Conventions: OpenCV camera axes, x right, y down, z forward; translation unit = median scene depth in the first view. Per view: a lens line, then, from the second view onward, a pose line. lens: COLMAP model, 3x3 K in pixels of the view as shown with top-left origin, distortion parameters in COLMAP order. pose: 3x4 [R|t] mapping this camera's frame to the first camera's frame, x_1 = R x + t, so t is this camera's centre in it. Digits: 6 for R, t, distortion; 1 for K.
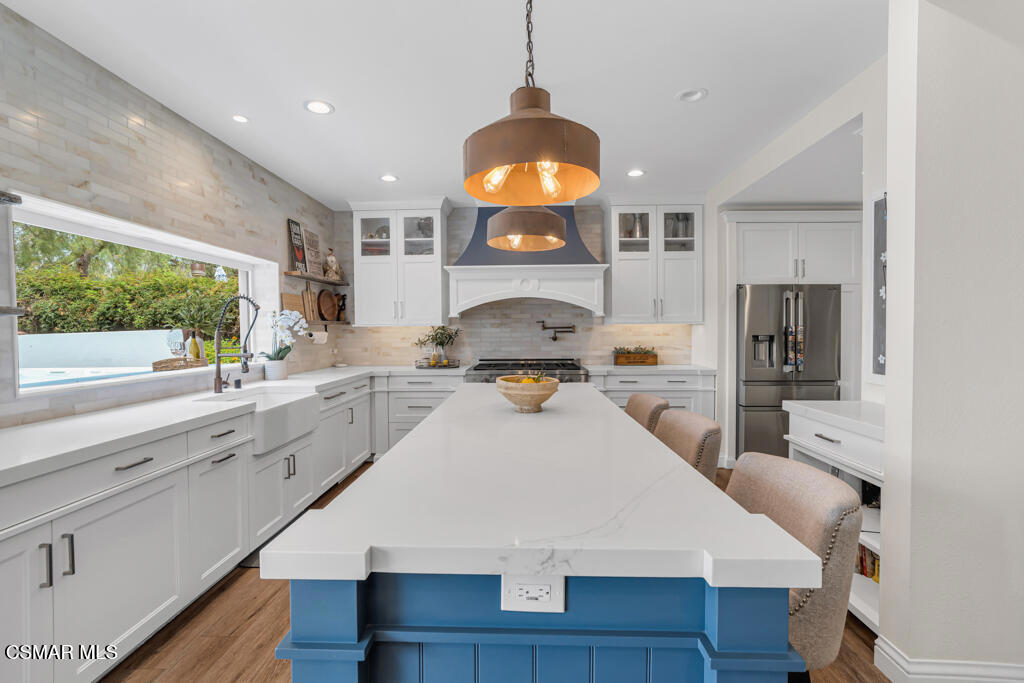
lens RADIAL K [[454.8, 0, 509.6], [0, 454.8, 338.1], [0, 0, 1]] dist [-0.005602, 0.000360]
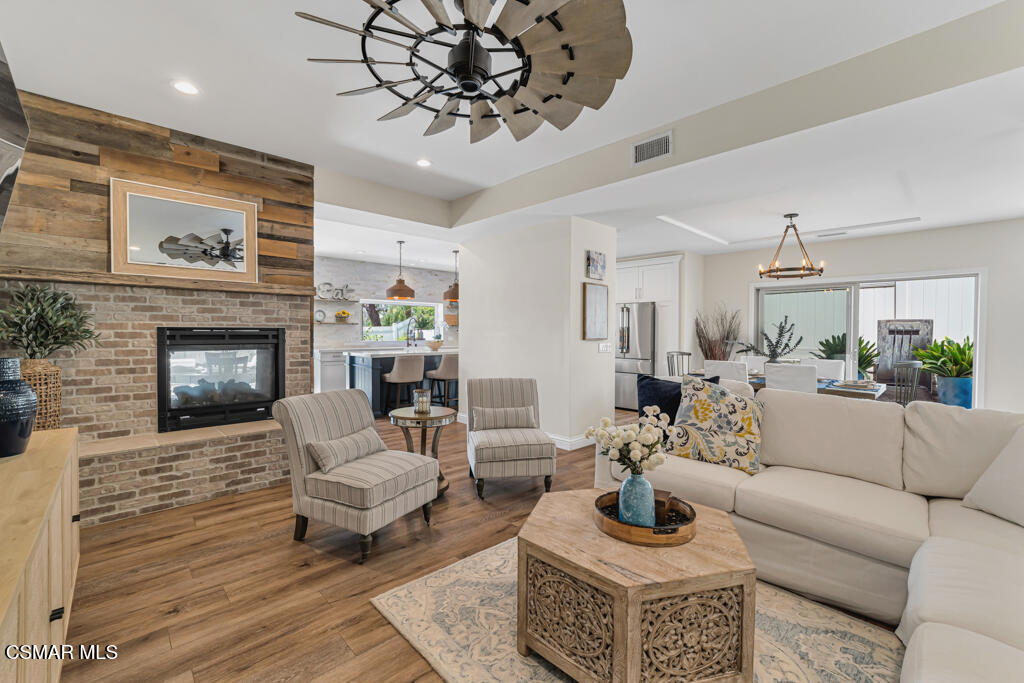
lens RADIAL K [[430.4, 0, 513.8], [0, 430.4, 336.5], [0, 0, 1]] dist [-0.005931, 0.000380]
pose [[0.728150, 0.022078, -0.685062, 2.007344], [-0.022942, 0.999706, 0.007833, 0.001615], [0.685034, 0.010013, 0.728442, -0.740886]]
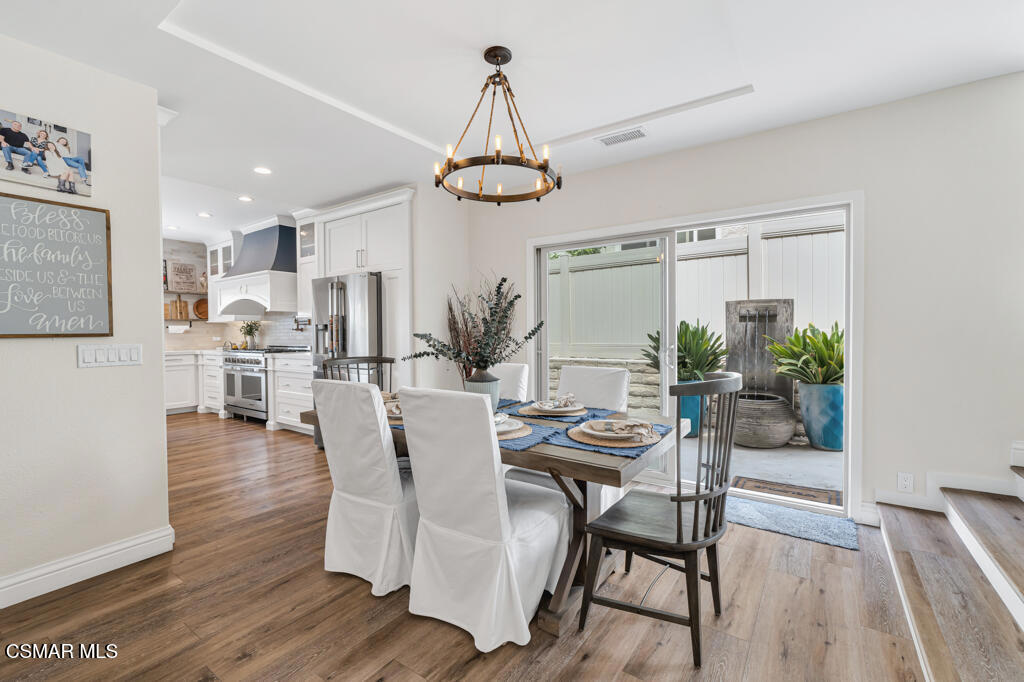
lens RADIAL K [[454.8, 0, 509.6], [0, 454.8, 337.6], [0, 0, 1]] dist [-0.005602, 0.000360]
pose [[0.842367, 0.011362, -0.538784, 2.087655], [-0.005497, 0.999907, 0.012493, 0.004498], [0.538876, -0.007563, 0.842351, 0.451925]]
